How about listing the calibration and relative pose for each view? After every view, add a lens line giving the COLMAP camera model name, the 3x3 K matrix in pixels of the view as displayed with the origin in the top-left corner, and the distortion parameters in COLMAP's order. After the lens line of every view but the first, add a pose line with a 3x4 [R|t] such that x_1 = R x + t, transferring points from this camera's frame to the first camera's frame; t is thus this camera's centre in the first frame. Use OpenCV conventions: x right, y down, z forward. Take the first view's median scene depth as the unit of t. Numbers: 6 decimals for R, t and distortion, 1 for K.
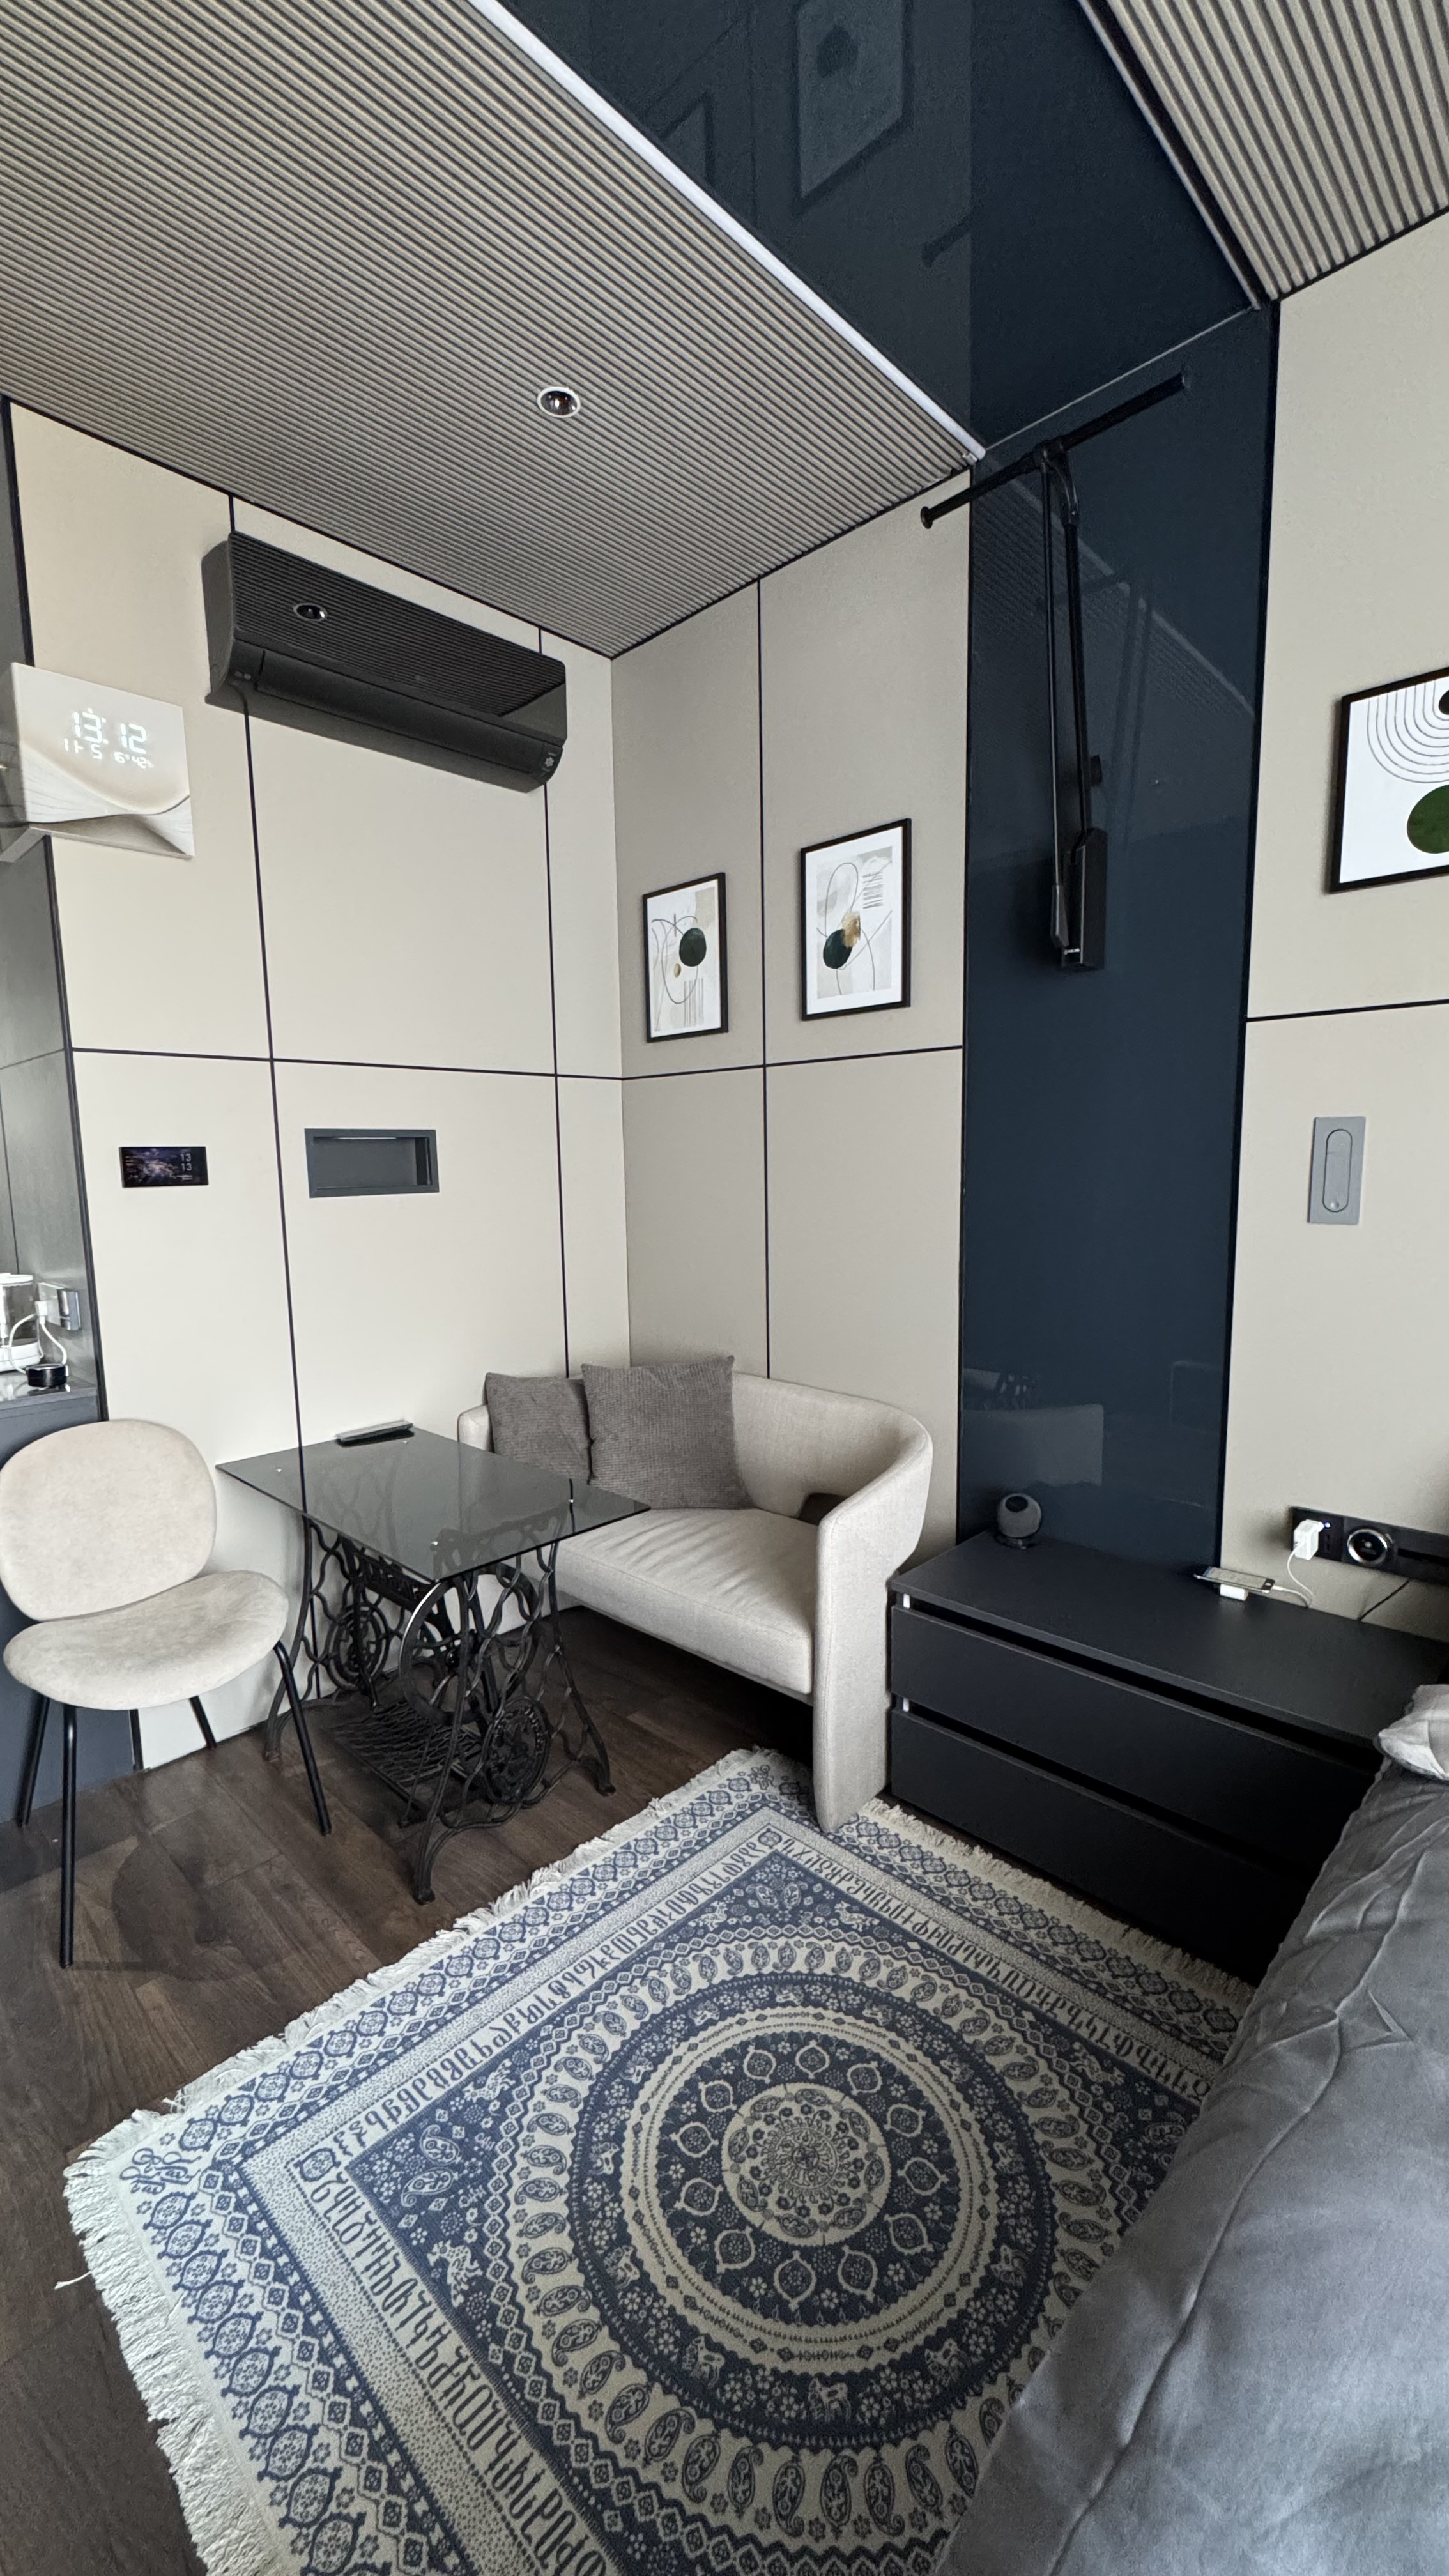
lens RADIAL K [[1025.8, 0, 727.7], [0, 1025.8, 1284.7], [0, 0, 1]] dist [-0.005726, 0.000846]
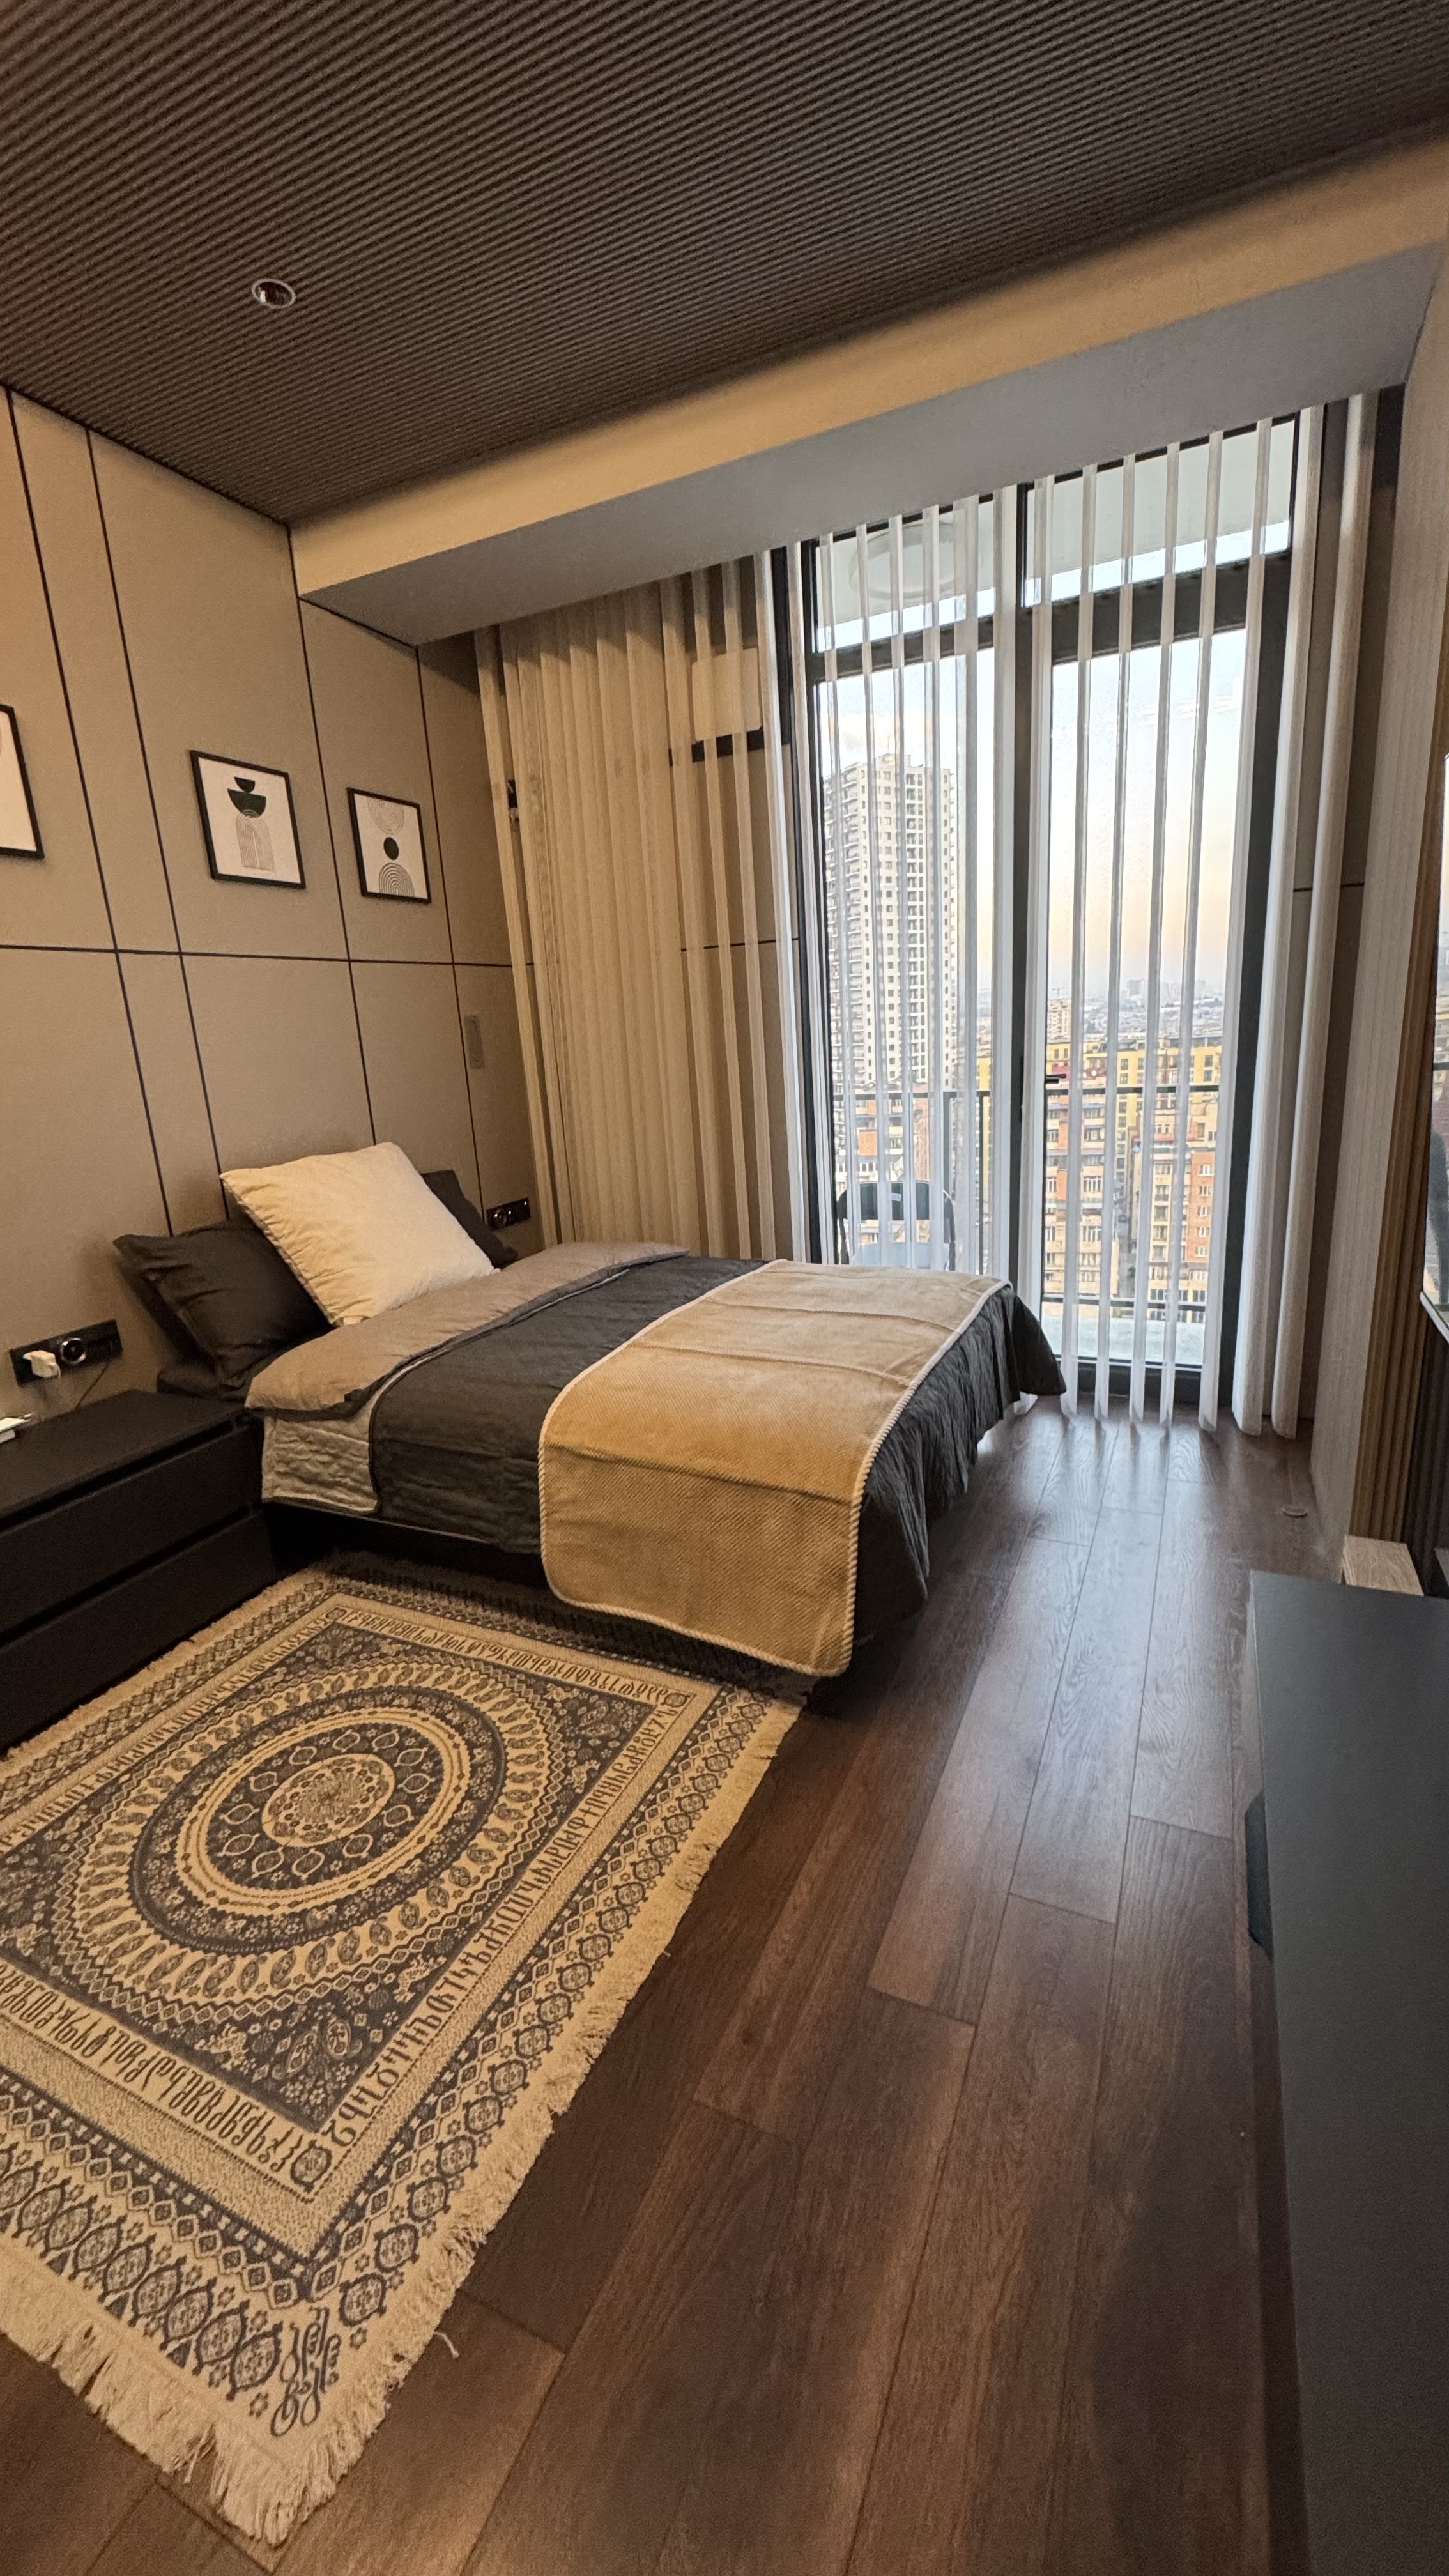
lens RADIAL K [[1025.8, 0, 727.7], [0, 1025.8, 1284.7], [0, 0, 1]] dist [-0.005726, 0.000846]
pose [[-0.323846, -0.199826, 0.924767, -0.995589], [0.183782, 0.945537, 0.268673, -0.038069], [-0.928088, 0.256964, -0.269484, 0.584127]]
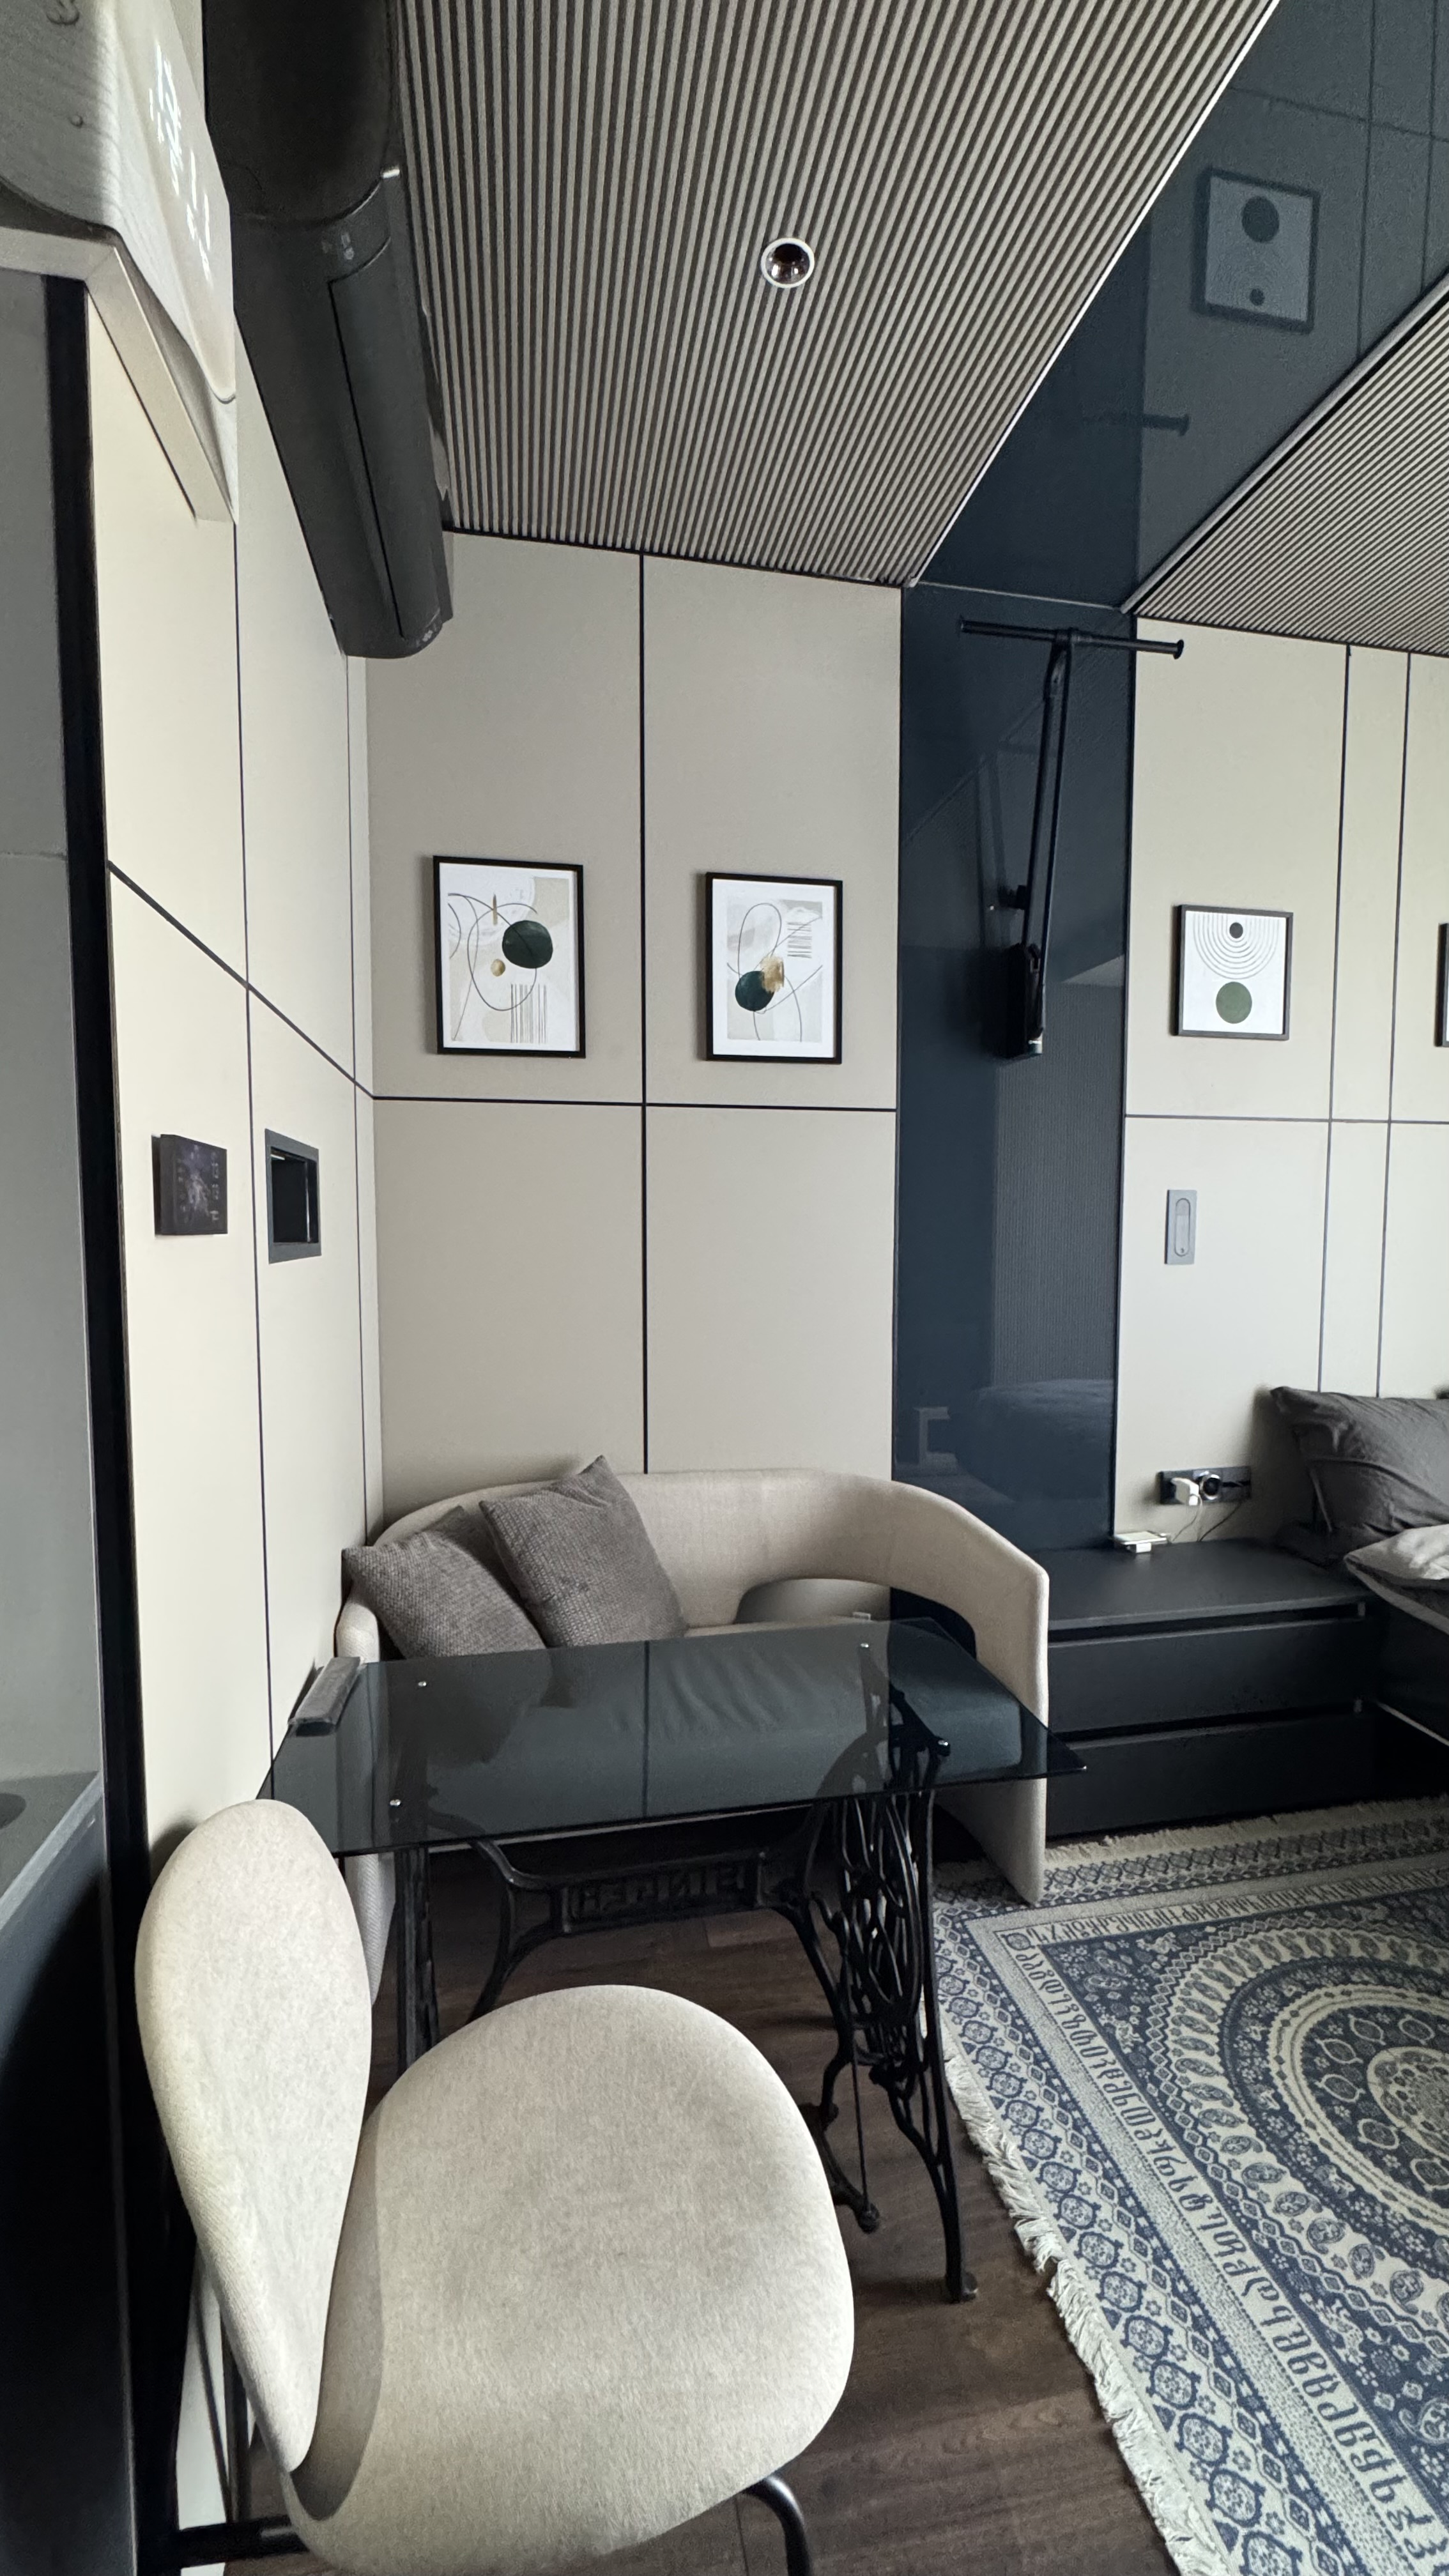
lens RADIAL K [[1025.8, 0, 727.7], [0, 1025.8, 1284.7], [0, 0, 1]] dist [-0.005726, 0.000846]
pose [[0.571318, -0.032977, 0.820066, -1.031776], [0.094074, 0.995238, -0.025517, -0.059655], [-0.815320, 0.091725, 0.571699, 0.772689]]
